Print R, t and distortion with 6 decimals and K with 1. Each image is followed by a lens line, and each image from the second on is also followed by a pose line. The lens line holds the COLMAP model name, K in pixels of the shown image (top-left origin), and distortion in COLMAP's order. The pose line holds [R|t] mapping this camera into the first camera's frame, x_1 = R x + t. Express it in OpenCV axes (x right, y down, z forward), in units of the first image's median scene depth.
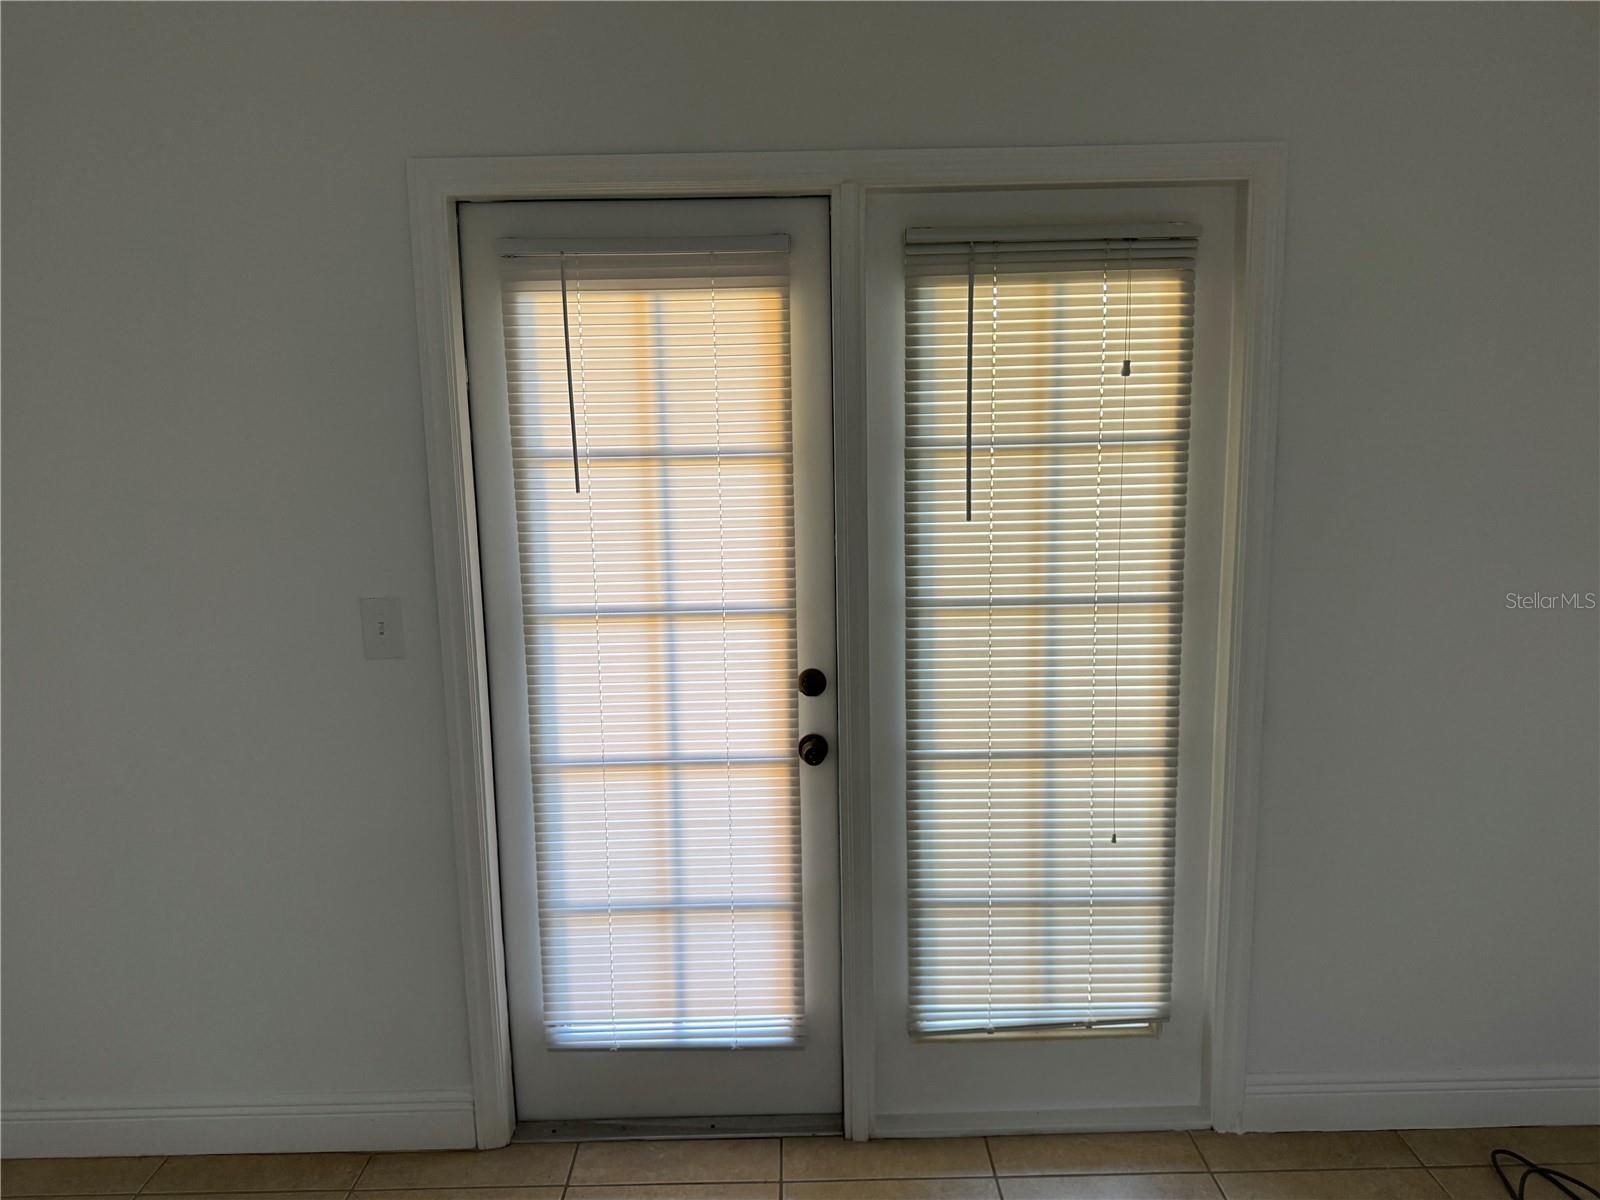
lens RADIAL K [[1131.5, 0, 816.8], [0, 1131.5, 609.3], [0, 0, 1]] dist [0.101411, -0.161450]
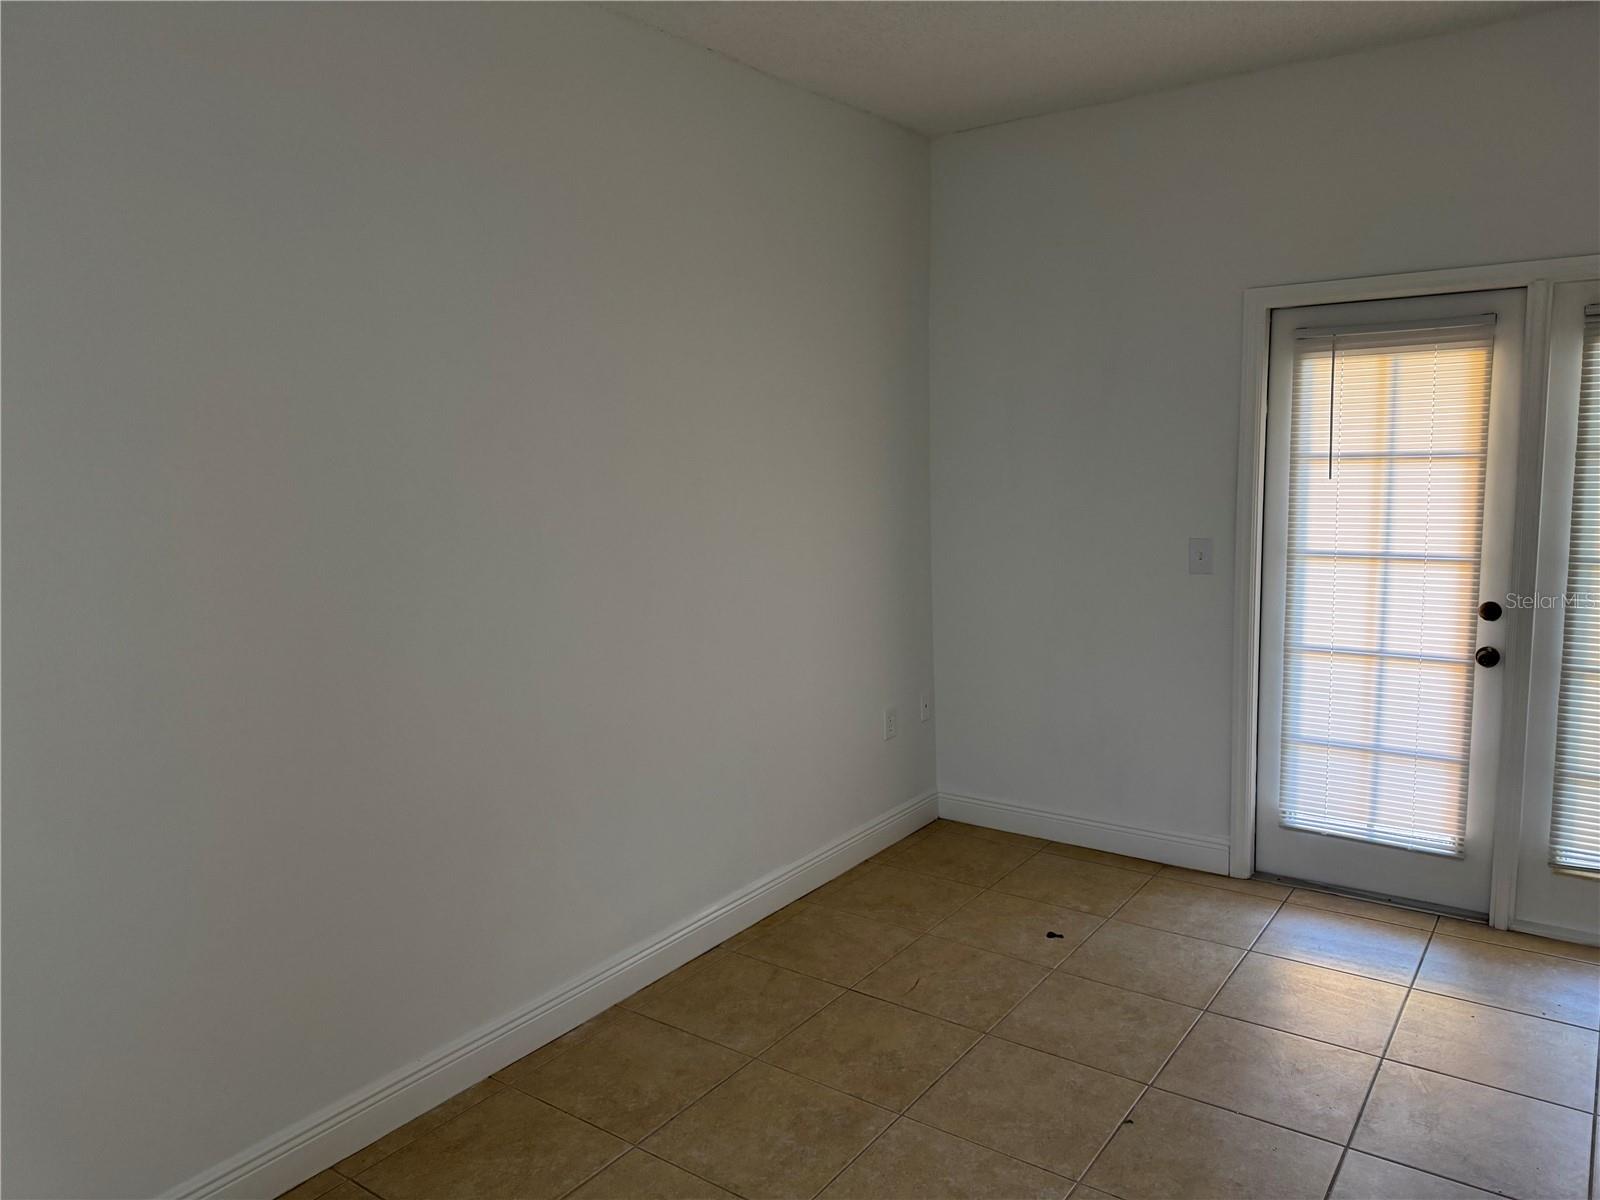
lens RADIAL K [[1144.8, 0, 795.2], [0, 1144.8, 596.5], [0, 0, 1]] dist [0.033848, -0.032899]
pose [[0.792782, 0.079774, -0.604262, 0.185573], [-0.085897, 0.996126, 0.018812, 0.096036], [0.603423, 0.036990, 0.796563, -0.740426]]
